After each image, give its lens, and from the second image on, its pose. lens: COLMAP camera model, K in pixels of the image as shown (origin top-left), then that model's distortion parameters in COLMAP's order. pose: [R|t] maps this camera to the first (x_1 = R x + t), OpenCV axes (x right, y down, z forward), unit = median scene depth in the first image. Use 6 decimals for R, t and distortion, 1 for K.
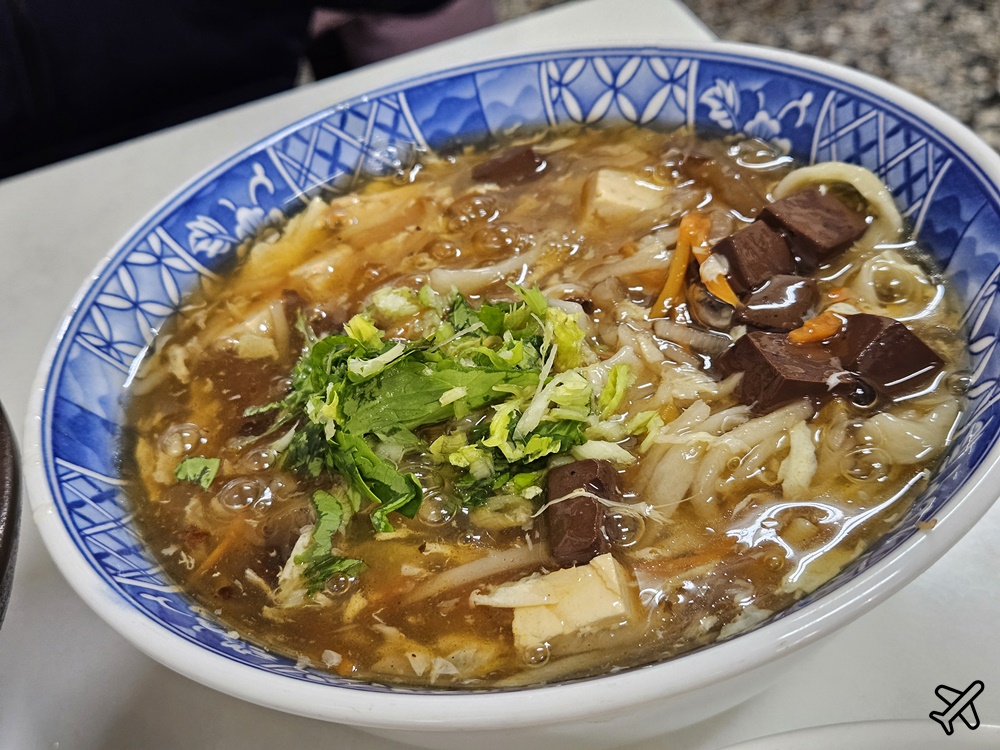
lens RADIAL K [[1382.4, 0, 500.0], [0, 1382.4, 375.0], [0, 0, 1]] dist [0.049955, 0.004806]
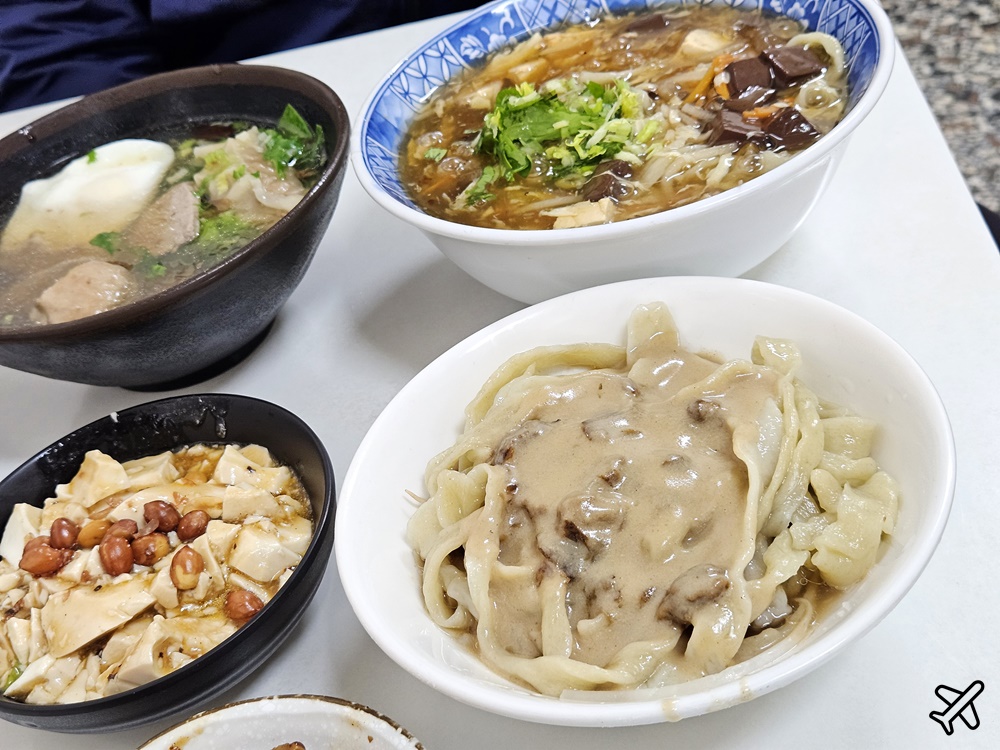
lens RADIAL K [[1403.5, 0, 500.0], [0, 1403.5, 375.0], [0, 0, 1]] dist [0.057506, -0.032069]
pose [[0.951267, 0.156911, -0.265461, 0.387478], [-0.149049, 0.987583, 0.049640, 0.231399], [0.269953, -0.007654, 0.962843, -0.768657]]
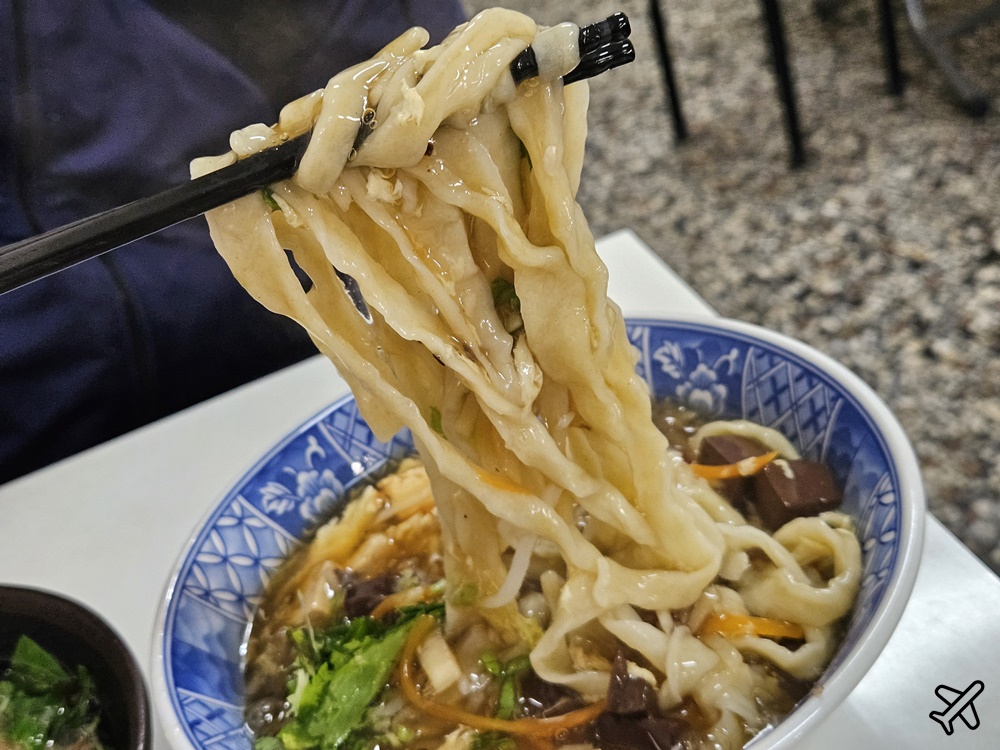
lens RADIAL K [[1403.5, 0, 500.0], [0, 1403.5, 375.0], [0, 0, 1]] dist [0.057506, -0.032069]
pose [[0.995945, -0.085431, -0.028181, 0.041675], [0.081315, 0.988921, -0.124188, -0.036348], [0.038478, 0.121393, 0.991858, -0.300933]]
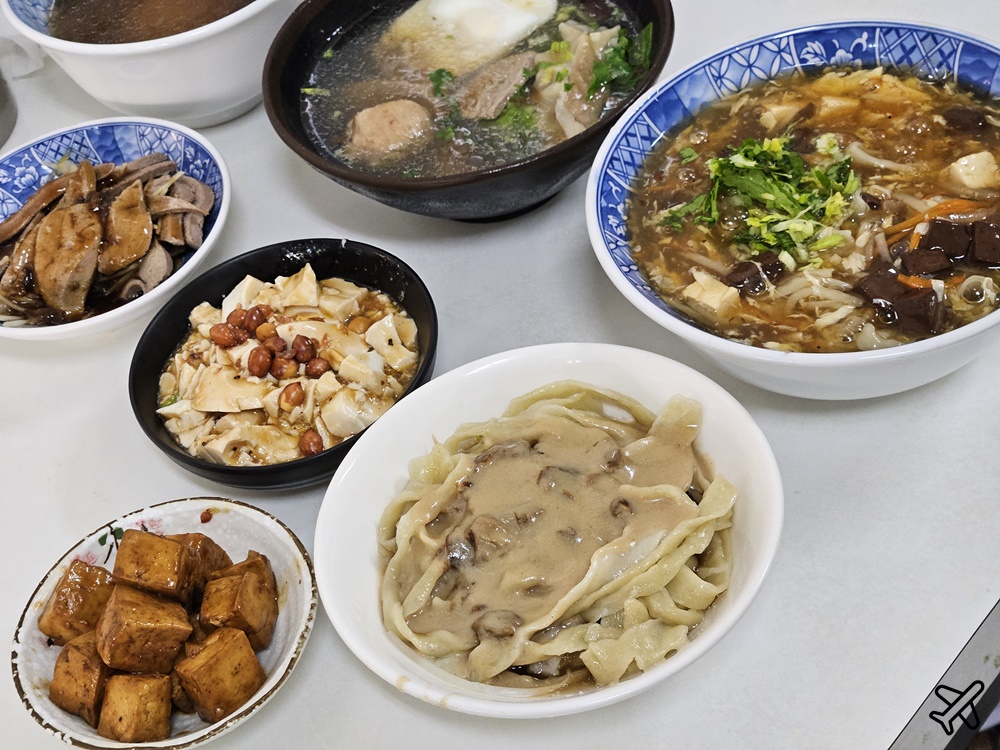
lens RADIAL K [[1991.3, 0, 500.0], [0, 1991.3, 375.0], [0, 0, 1]] dist [0.149740, 0.452350]
pose [[0.564385, 0.650918, -0.507715, 1.230626], [-0.483906, 0.759148, 0.435350, -0.765613], [0.668808, -0.000019, 0.743435, -1.301324]]
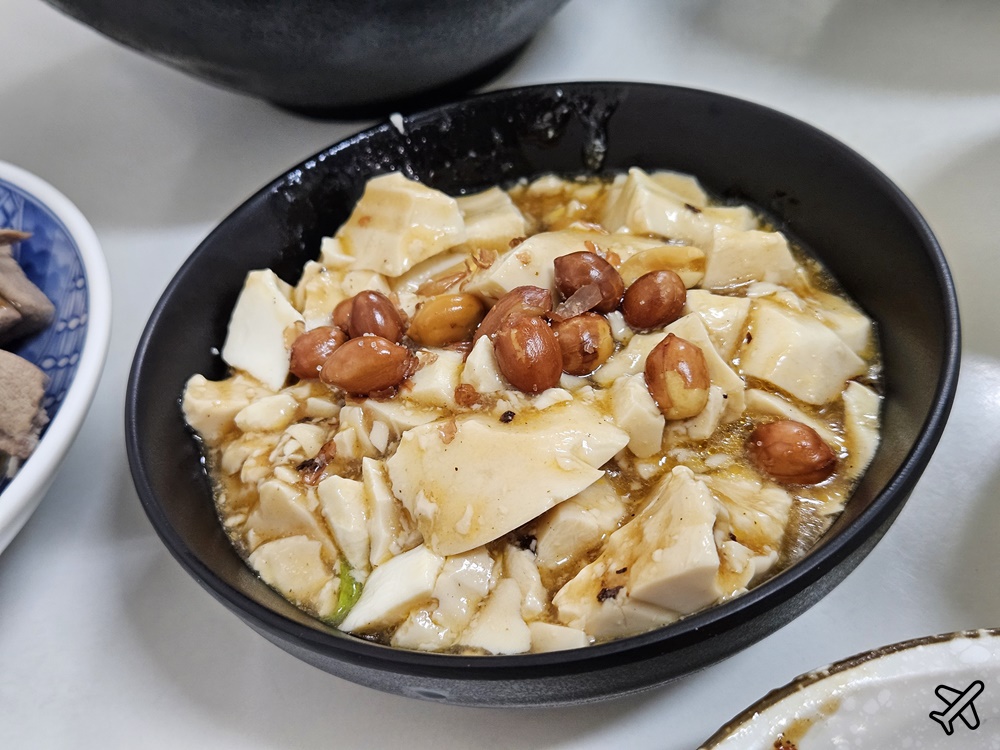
lens RADIAL K [[1403.5, 0, 500.0], [0, 1403.5, 375.0], [0, 0, 1]] dist [0.057506, -0.032069]
pose [[0.974762, 0.176022, -0.137315, -0.225689], [-0.161433, 0.980614, 0.111064, 0.465968], [0.154203, -0.086094, 0.984281, -0.227854]]
